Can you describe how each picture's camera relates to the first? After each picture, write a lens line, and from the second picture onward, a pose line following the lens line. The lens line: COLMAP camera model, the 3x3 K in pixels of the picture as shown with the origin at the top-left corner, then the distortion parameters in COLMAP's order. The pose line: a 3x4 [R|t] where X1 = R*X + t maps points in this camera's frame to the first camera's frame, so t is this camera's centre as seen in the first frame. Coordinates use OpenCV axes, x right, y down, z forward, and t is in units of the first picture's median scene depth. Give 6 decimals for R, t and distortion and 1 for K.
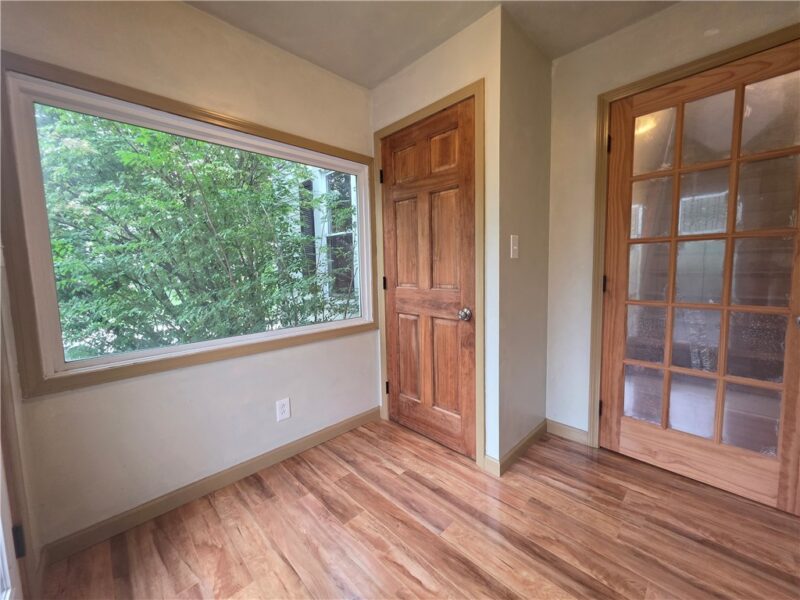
lens RADIAL K [[317.3, 0, 398.0], [0, 317.3, 296.6], [0, 0, 1]] dist [0.003369, -0.000953]
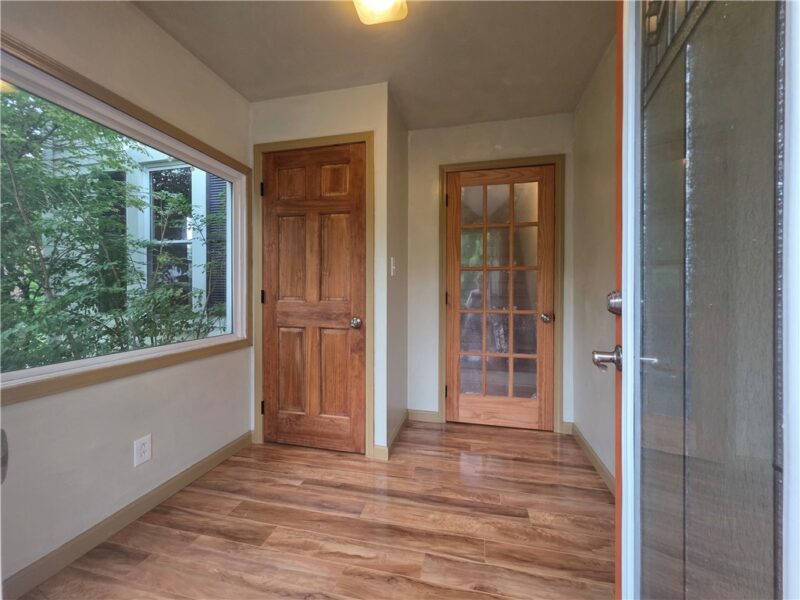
lens RADIAL K [[317.3, 0, 399.4], [0, 317.3, 296.4], [0, 0, 1]] dist [0.003369, -0.000953]
pose [[0.842830, 0.017632, 0.537891, -0.269685], [0.025207, 0.997073, -0.072182, 0.047400], [-0.537589, 0.074396, 0.839918, -0.049203]]
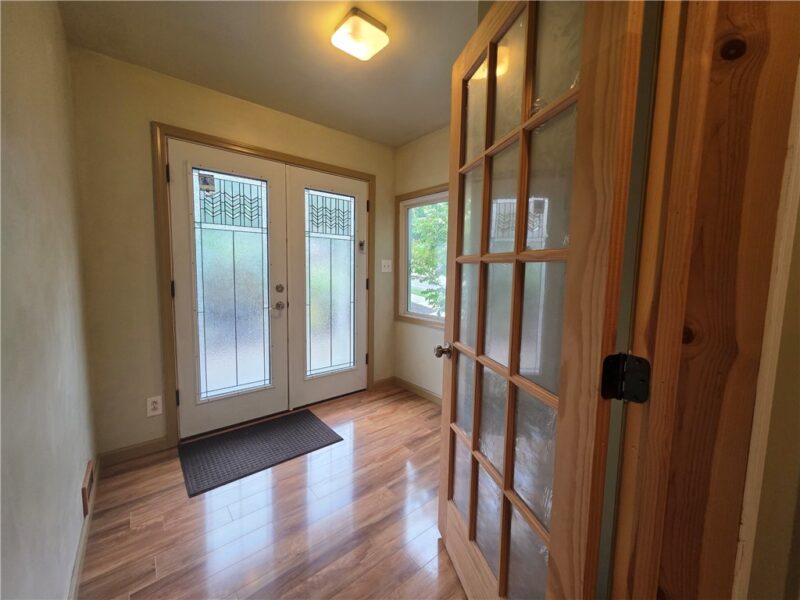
lens RADIAL K [[317.3, 0, 400.5], [0, 317.3, 296.7], [0, 0, 1]] dist [0.003369, -0.000953]
pose [[-0.074911, 0.115678, -0.990458, 0.993897], [-0.098370, 0.987547, 0.122778, -0.140724], [0.992326, 0.106629, -0.062599, 0.793005]]
